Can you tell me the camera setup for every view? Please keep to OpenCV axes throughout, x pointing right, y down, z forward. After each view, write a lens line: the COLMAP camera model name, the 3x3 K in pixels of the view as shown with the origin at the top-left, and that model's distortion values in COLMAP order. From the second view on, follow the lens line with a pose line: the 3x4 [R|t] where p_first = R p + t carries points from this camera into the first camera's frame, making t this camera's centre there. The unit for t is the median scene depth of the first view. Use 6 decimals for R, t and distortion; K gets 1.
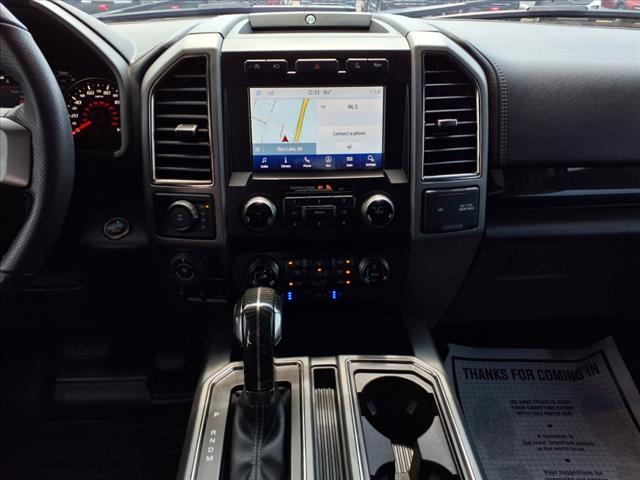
lens RADIAL K [[512.7, 0, 320.0], [0, 512.7, 240.0], [0, 0, 1]] dist [0.123603, -0.208888]
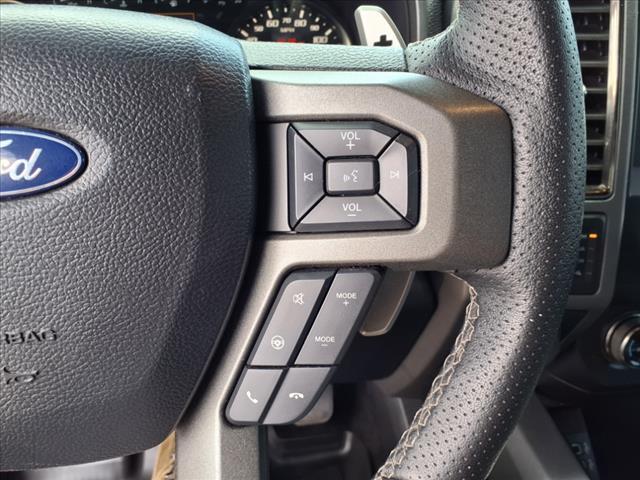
lens RADIAL K [[522.2, 0, 320.0], [0, 522.2, 240.0], [0, 0, 1]] dist [0.068325, -0.121546]
pose [[0.996327, -0.040804, 0.075279, -0.527531], [0.033481, 0.994808, 0.096103, -0.119555], [-0.078810, -0.093230, 0.992521, 0.475525]]
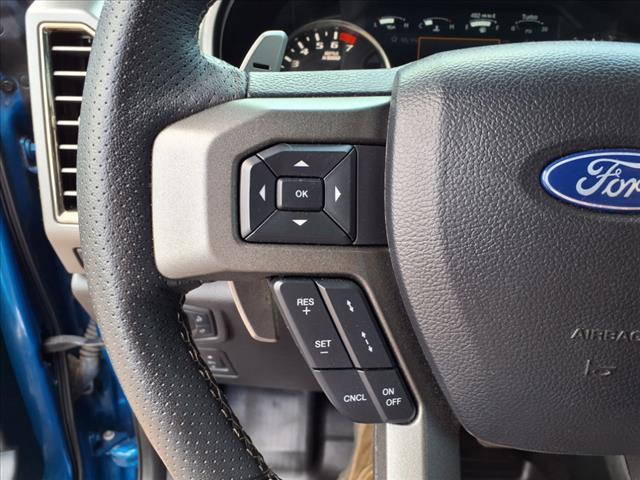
lens RADIAL K [[522.2, 0, 320.0], [0, 522.2, 240.0], [0, 0, 1]] dist [0.068325, -0.121546]
pose [[0.993114, 0.065578, -0.097082, -0.786888], [-0.058709, 0.995675, 0.072002, -0.116135], [0.101384, -0.065807, 0.992668, 0.437582]]
